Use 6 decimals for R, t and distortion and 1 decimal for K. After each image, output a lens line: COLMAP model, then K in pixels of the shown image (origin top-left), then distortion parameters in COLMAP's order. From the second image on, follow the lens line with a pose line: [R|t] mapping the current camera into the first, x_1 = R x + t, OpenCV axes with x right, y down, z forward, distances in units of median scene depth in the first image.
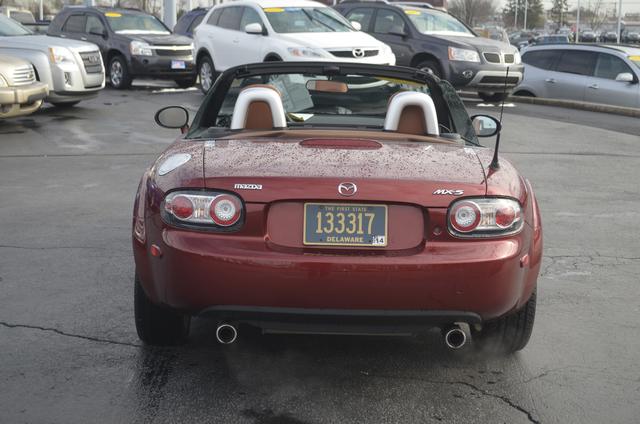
lens RADIAL K [[1039.8, 0, 320.1], [0, 1039.8, 211.9], [0, 0, 1]] dist [-0.116305, 0.000000]
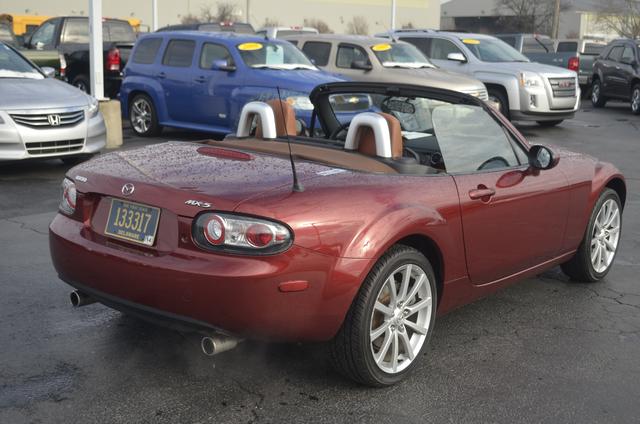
lens RADIAL K [[850.7, 0, 320.8], [0, 850.7, 213.6], [0, 0, 1]] dist [0.098451, 0.000000]
pose [[0.768874, 0.128103, -0.626436, 0.193816], [-0.128060, 0.990726, 0.045421, -0.016379], [0.626445, 0.045298, 0.778148, 0.105417]]
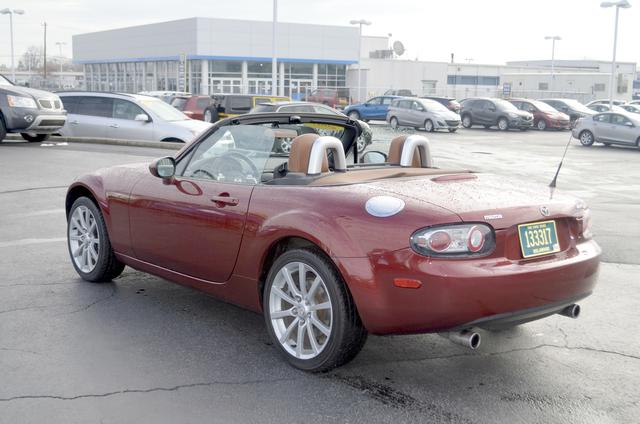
lens RADIAL K [[820.7, 0, 319.0], [0, 820.7, 211.1], [0, 0, 1]] dist [0.019370, 0.000000]
pose [[0.752507, -0.095212, 0.651666, -0.219764], [0.104436, 0.994226, 0.024664, -0.019707], [-0.650251, 0.049498, 0.758105, 0.100812]]
